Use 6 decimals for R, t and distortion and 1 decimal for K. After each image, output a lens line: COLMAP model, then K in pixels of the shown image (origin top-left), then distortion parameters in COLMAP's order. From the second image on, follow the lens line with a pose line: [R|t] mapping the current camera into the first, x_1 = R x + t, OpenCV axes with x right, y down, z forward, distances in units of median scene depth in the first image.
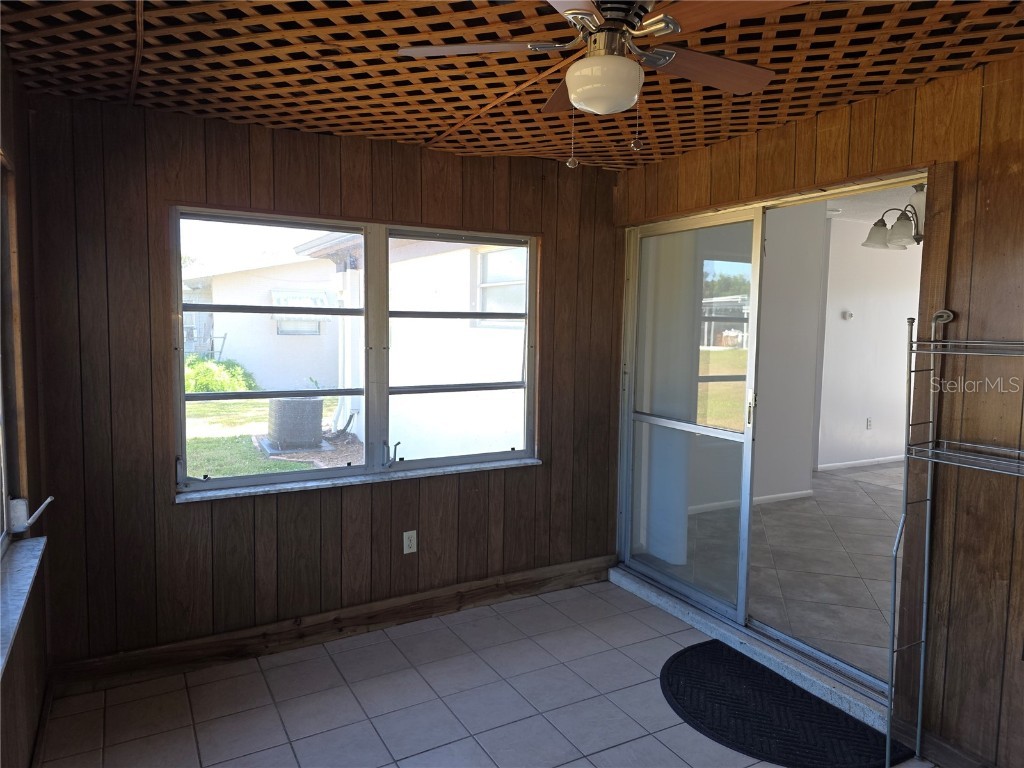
lens RADIAL K [[689.5, 0, 510.8], [0, 689.5, 365.6], [0, 0, 1]] dist [-0.002346, -0.023390]
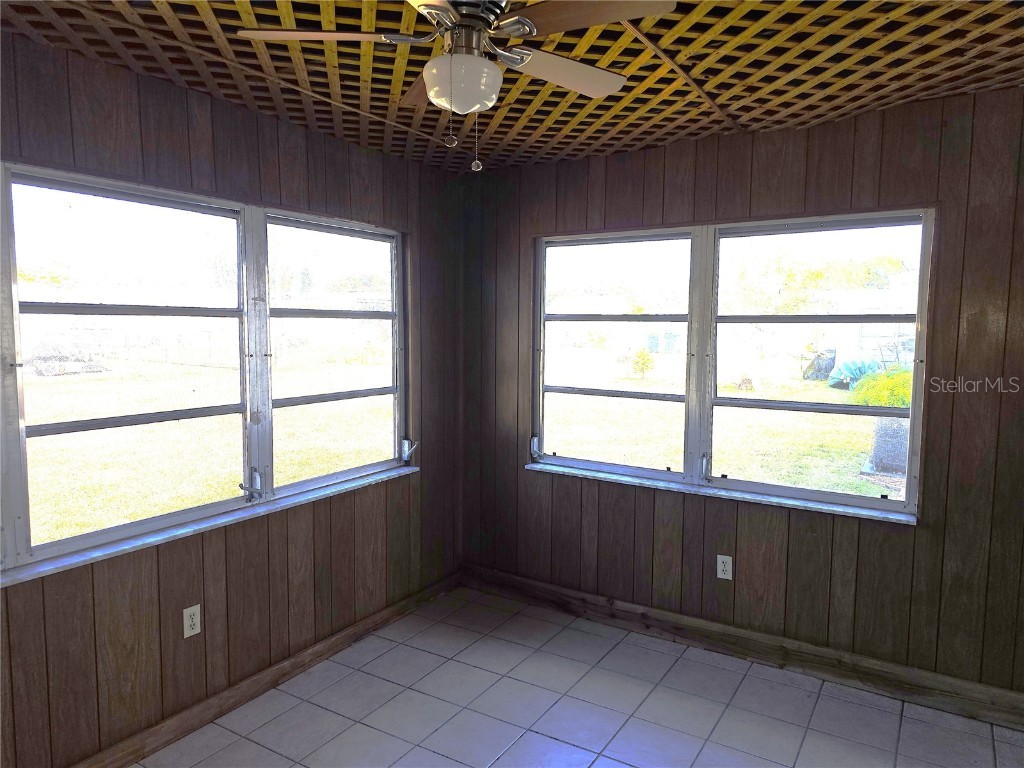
lens RADIAL K [[689.5, 0, 508.2], [0, 689.5, 379.5], [0, 0, 1]] dist [-0.002346, -0.023390]
pose [[0.446844, 0.058838, -0.892675, 0.539389], [-0.060400, 0.997542, 0.035516, -0.009282], [0.892571, 0.038047, 0.449299, 0.324195]]
